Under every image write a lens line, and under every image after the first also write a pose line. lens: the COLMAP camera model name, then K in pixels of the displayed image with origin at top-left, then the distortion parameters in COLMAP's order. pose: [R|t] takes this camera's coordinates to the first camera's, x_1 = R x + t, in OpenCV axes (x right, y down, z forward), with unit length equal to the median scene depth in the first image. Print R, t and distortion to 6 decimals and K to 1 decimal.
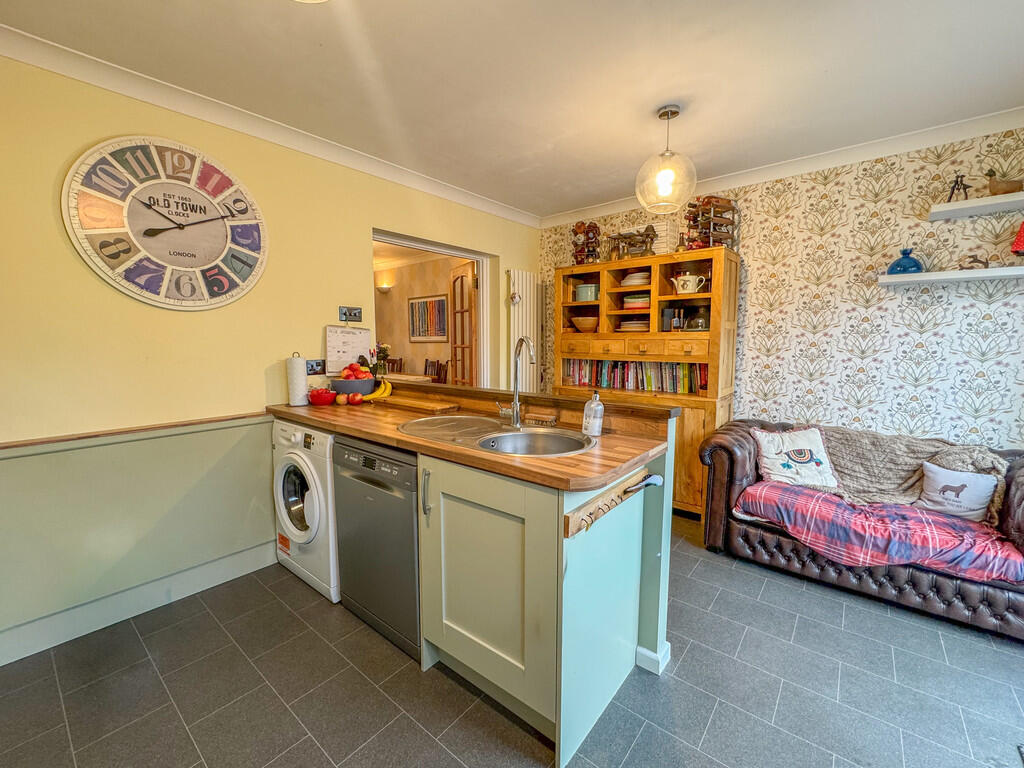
lens RADIAL K [[424.3, 0, 514.4], [0, 424.3, 385.0], [0, 0, 1]] dist [0.000716, 0.000933]
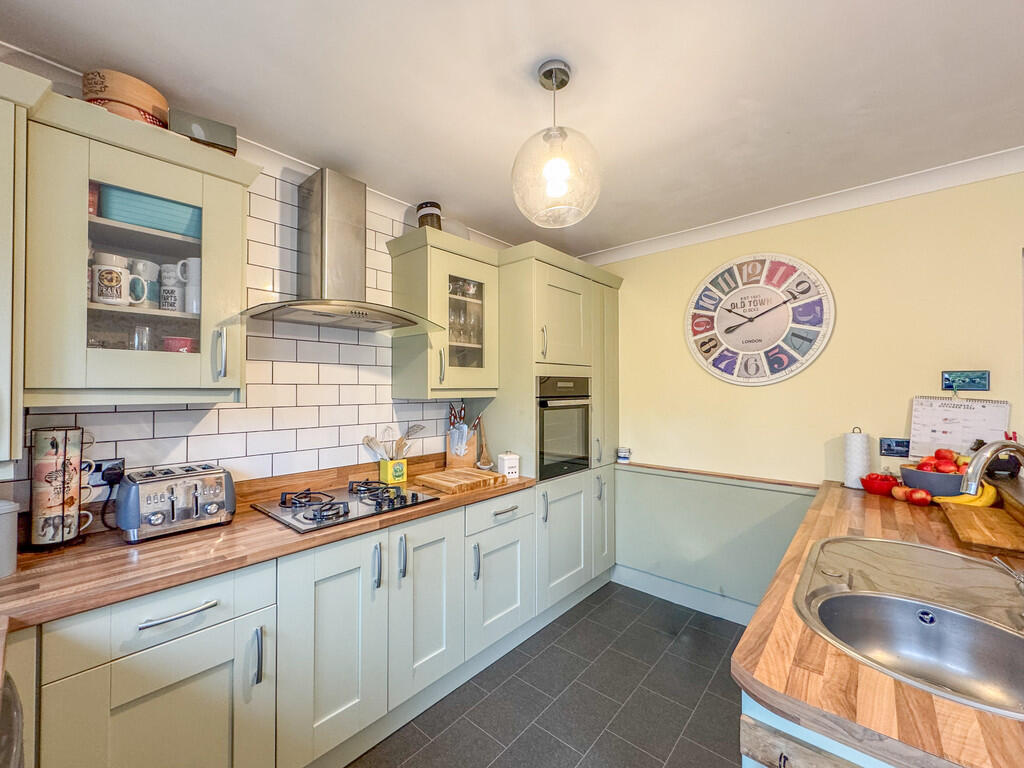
lens RADIAL K [[424.3, 0, 512.0], [0, 424.3, 384.2], [0, 0, 1]] dist [0.000716, 0.000933]
pose [[-0.011101, -0.010187, -0.999886, 0.446035], [-0.106604, 0.994261, -0.008946, -0.094938], [0.994240, 0.106493, -0.012124, 0.324871]]
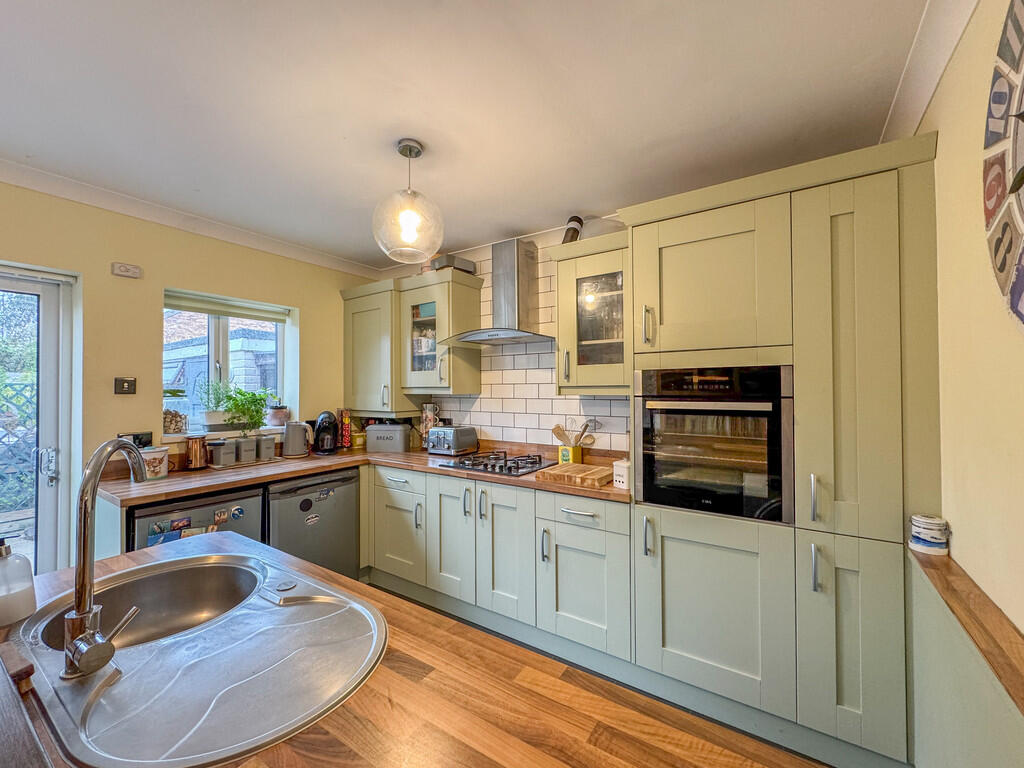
lens RADIAL K [[424.3, 0, 509.4], [0, 424.3, 383.7], [0, 0, 1]] dist [0.000716, 0.000933]
pose [[-0.994361, 0.002167, -0.106030, -0.316889], [-0.008042, 0.995373, 0.095753, -0.189462], [0.105747, 0.096066, -0.989742, 1.255923]]
